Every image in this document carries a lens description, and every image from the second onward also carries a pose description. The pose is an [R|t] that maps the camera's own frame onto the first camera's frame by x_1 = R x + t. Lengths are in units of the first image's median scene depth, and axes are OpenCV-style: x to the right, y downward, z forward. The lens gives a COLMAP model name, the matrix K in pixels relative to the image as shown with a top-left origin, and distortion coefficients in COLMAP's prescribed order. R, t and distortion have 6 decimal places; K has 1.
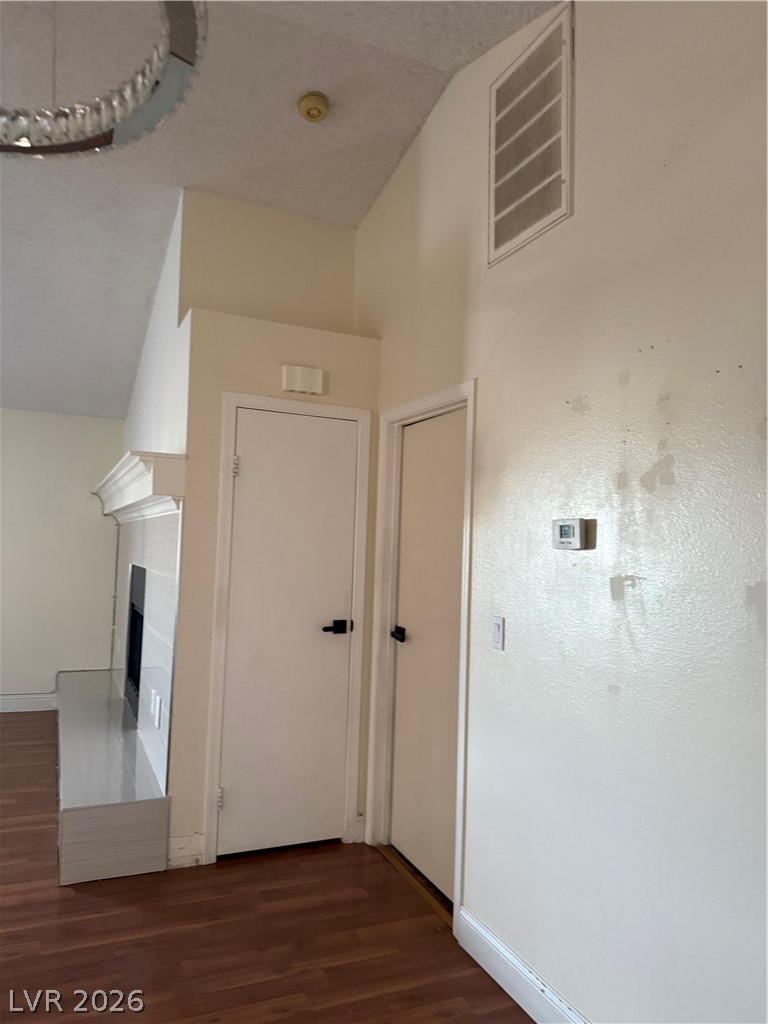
lens RADIAL K [[724.9, 0, 364.5], [0, 724.9, 509.5], [0, 0, 1]] dist [-0.009475, -0.006065]
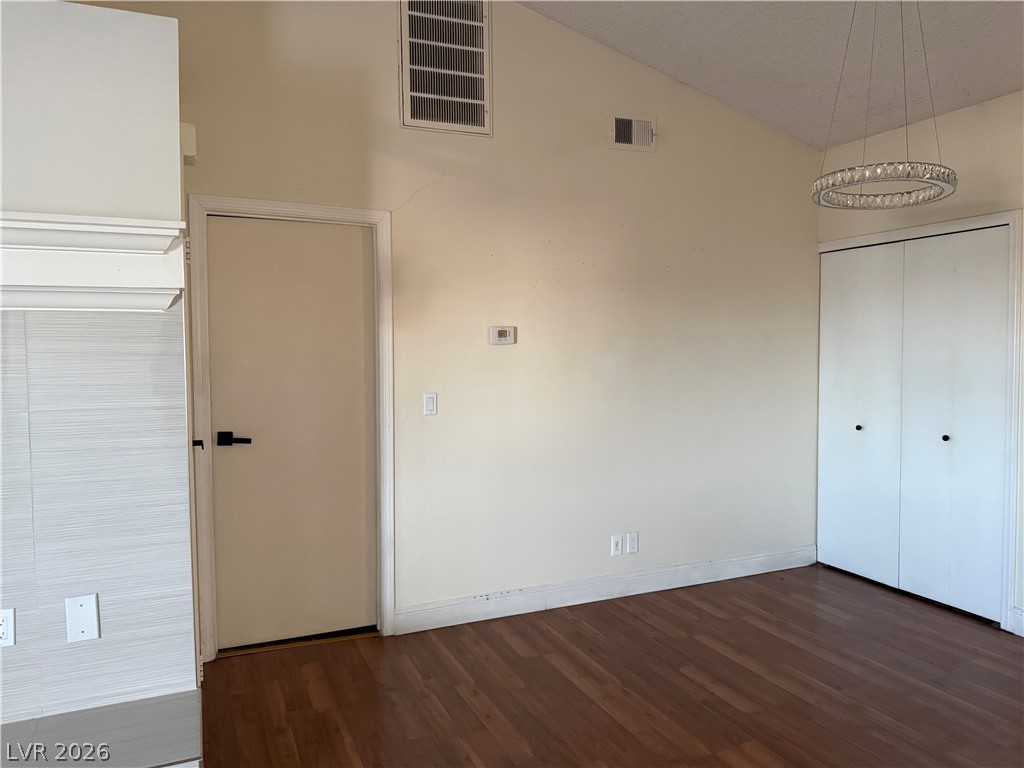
lens RADIAL K [[724.2, 0, 507.9], [0, 724.2, 383.1], [0, 0, 1]] dist [0.067746, -0.078230]
pose [[-0.000312, -0.094851, 0.995491, -1.180682], [-0.044972, 0.994486, 0.094741, -0.013274], [-0.998988, -0.044740, -0.004576, 0.802602]]
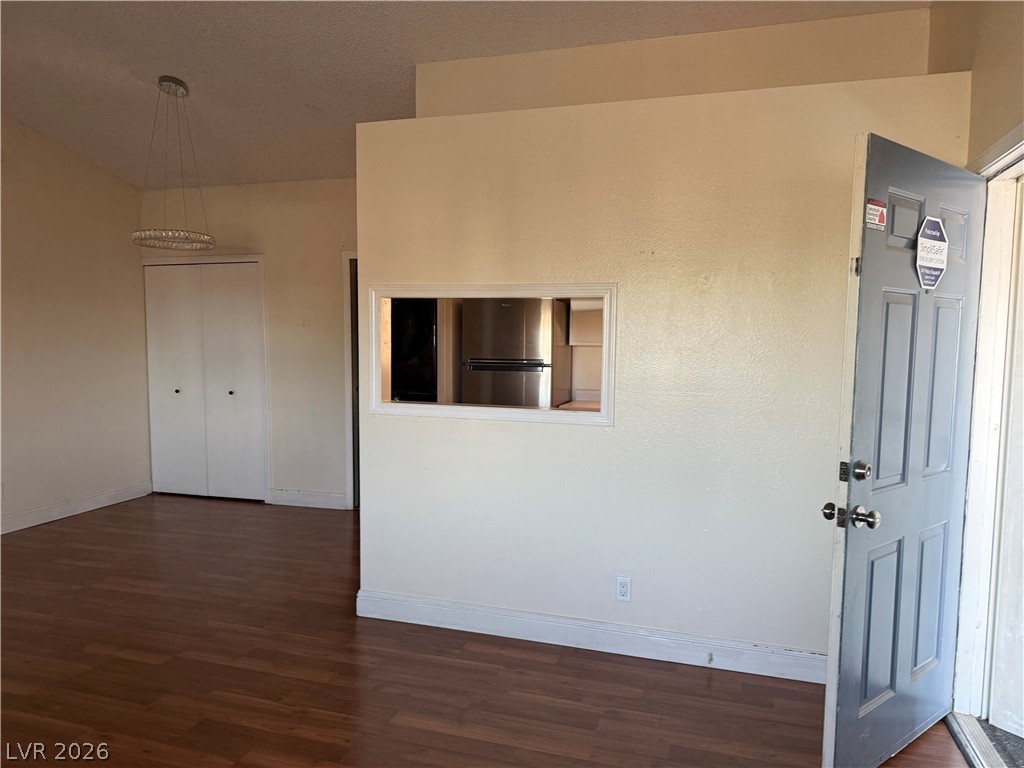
lens RADIAL K [[727.1, 0, 515.9], [0, 727.1, 394.5], [0, 0, 1]] dist [0.099514, -0.134409]
pose [[-0.751733, -0.097390, 0.652236, -1.922650], [-0.069904, 0.995231, 0.068037, -0.022444], [-0.655752, 0.005552, -0.754956, 1.084072]]
